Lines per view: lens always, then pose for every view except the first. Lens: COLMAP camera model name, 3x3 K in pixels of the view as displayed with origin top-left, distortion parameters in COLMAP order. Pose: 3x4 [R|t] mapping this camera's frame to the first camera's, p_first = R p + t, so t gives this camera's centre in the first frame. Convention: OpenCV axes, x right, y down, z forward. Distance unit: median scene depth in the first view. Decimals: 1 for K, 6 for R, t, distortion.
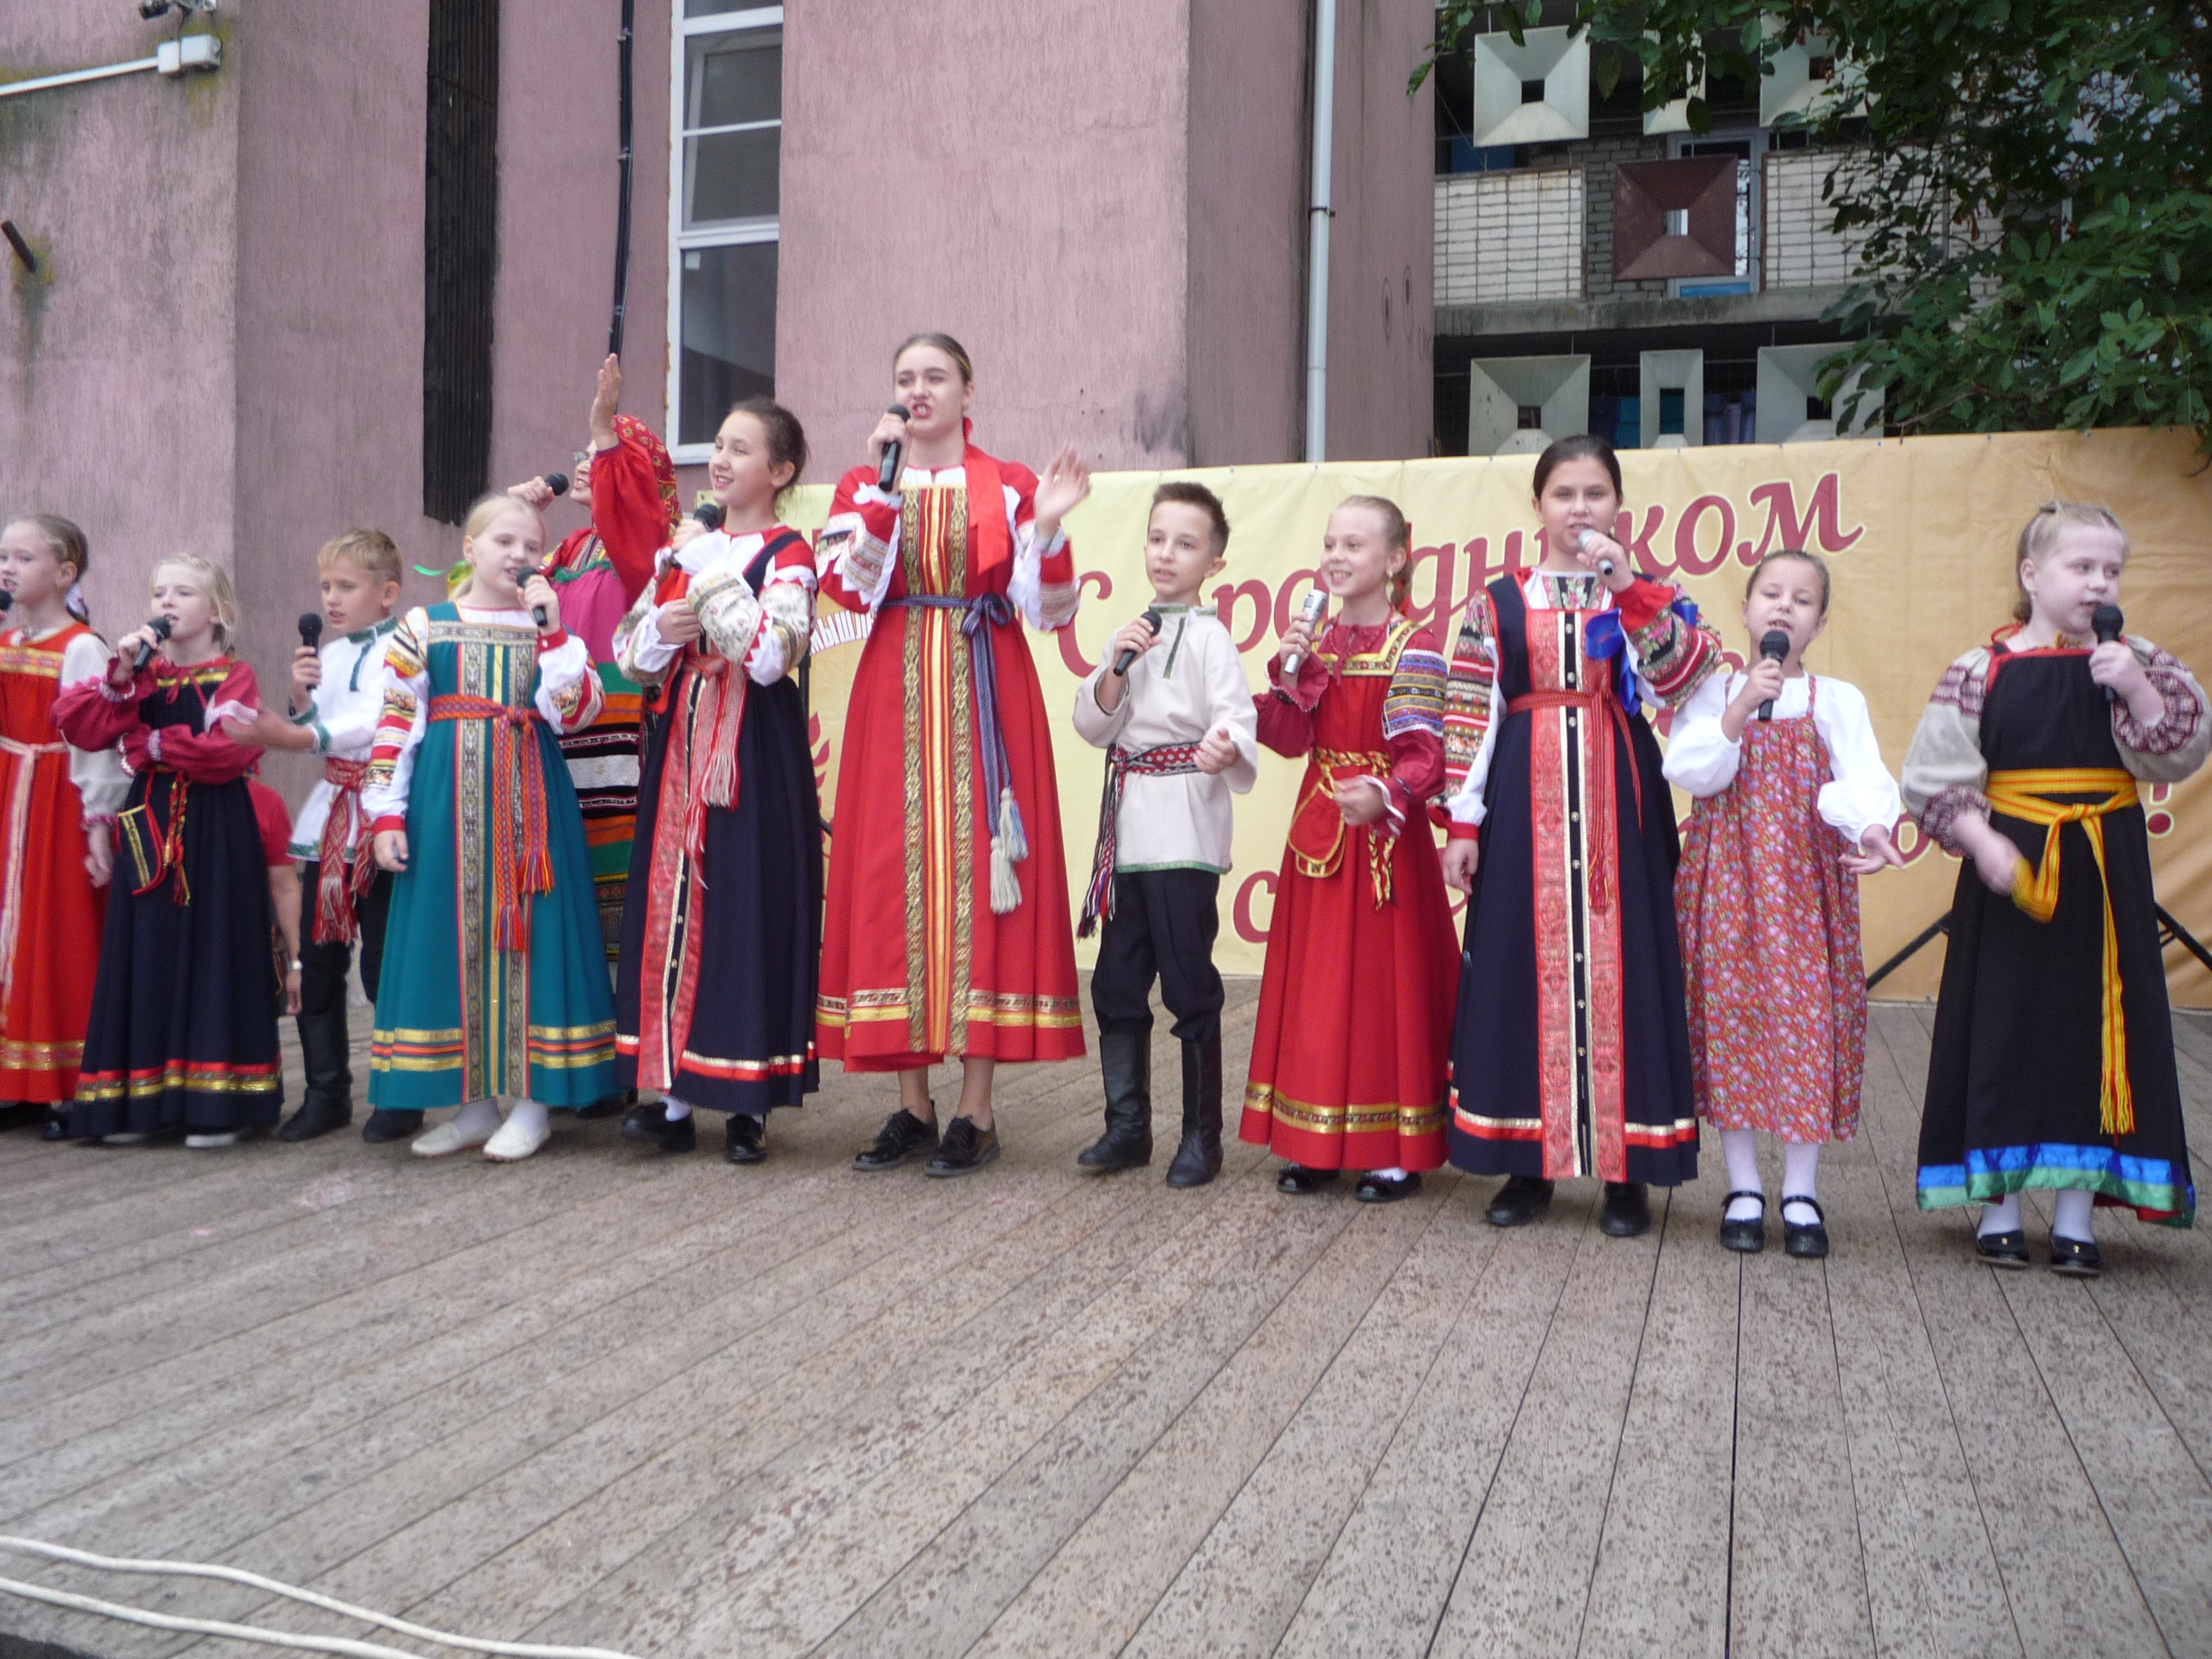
lens RADIAL K [[1977.0, 0, 1124.1], [0, 1977.0, 852.0], [0, 0, 1]] dist [-0.088171, 0.111052]
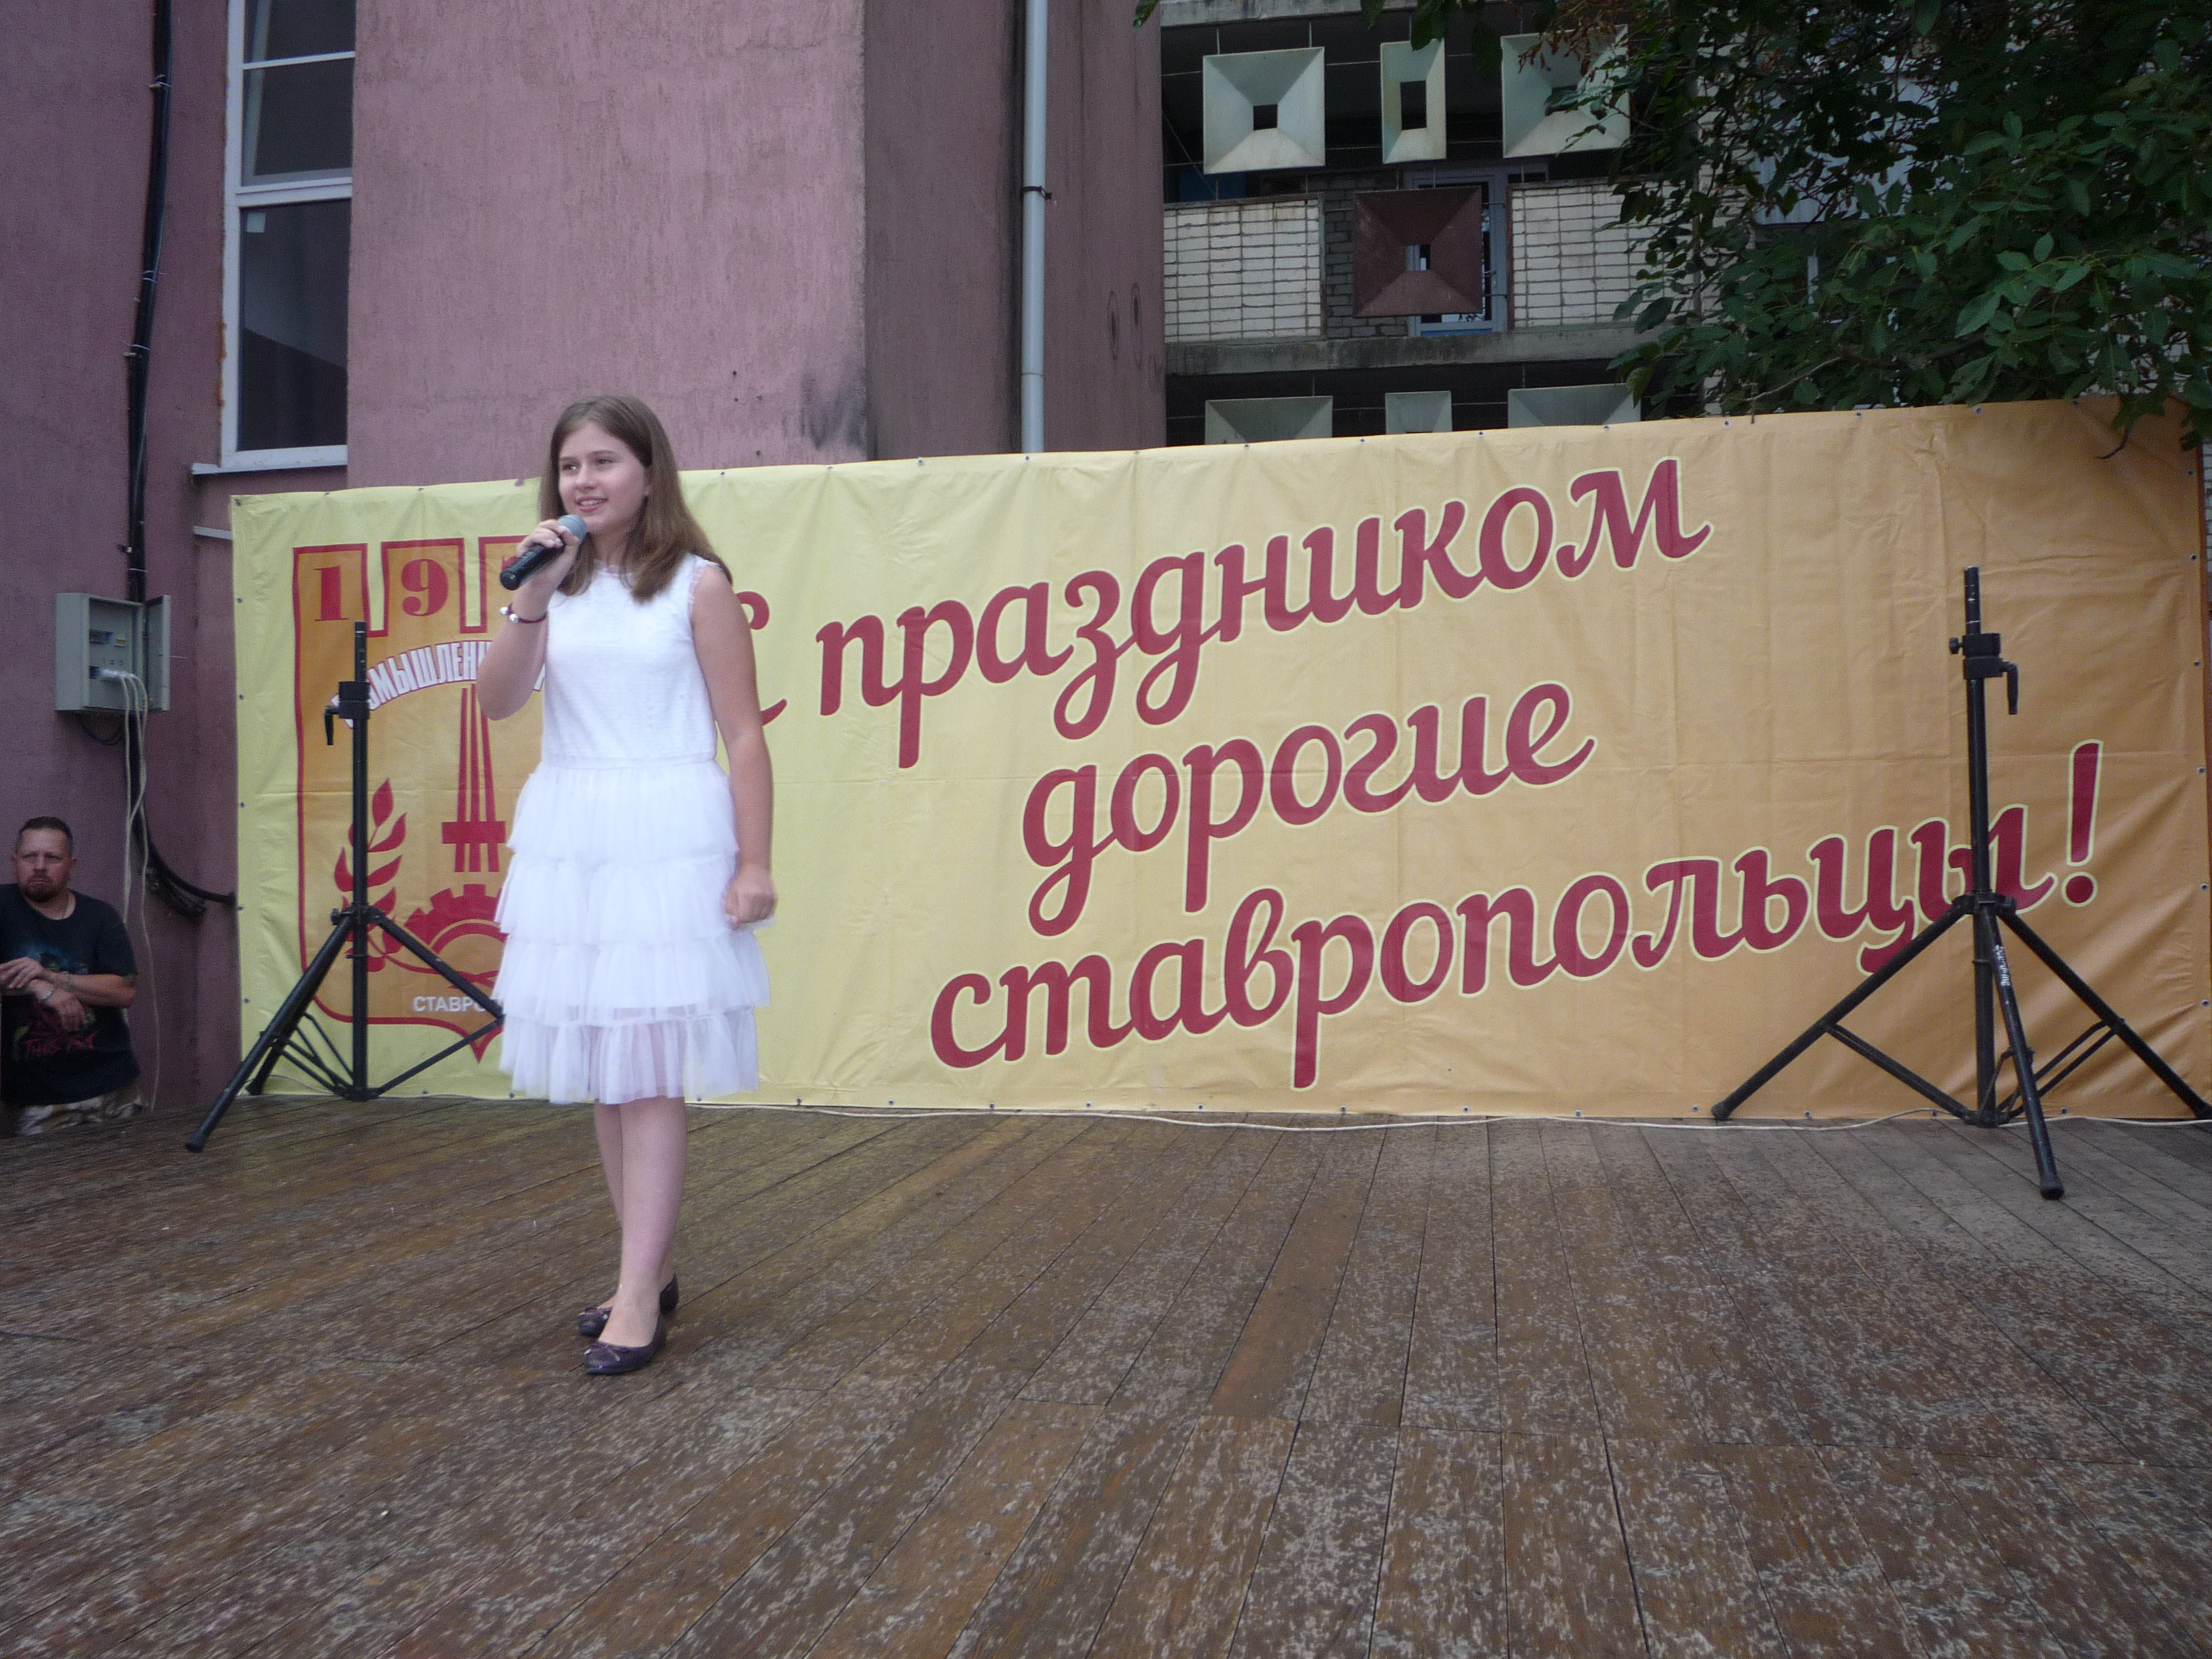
lens RADIAL K [[1963.1, 0, 1125.1], [0, 1963.1, 840.8], [0, 0, 1]] dist [-0.051357, 0.020295]
pose [[0.990985, -0.015918, 0.133027, 0.025497], [0.022186, 0.998706, -0.045764, -0.004930], [-0.132126, 0.048302, 0.990055, 0.194063]]
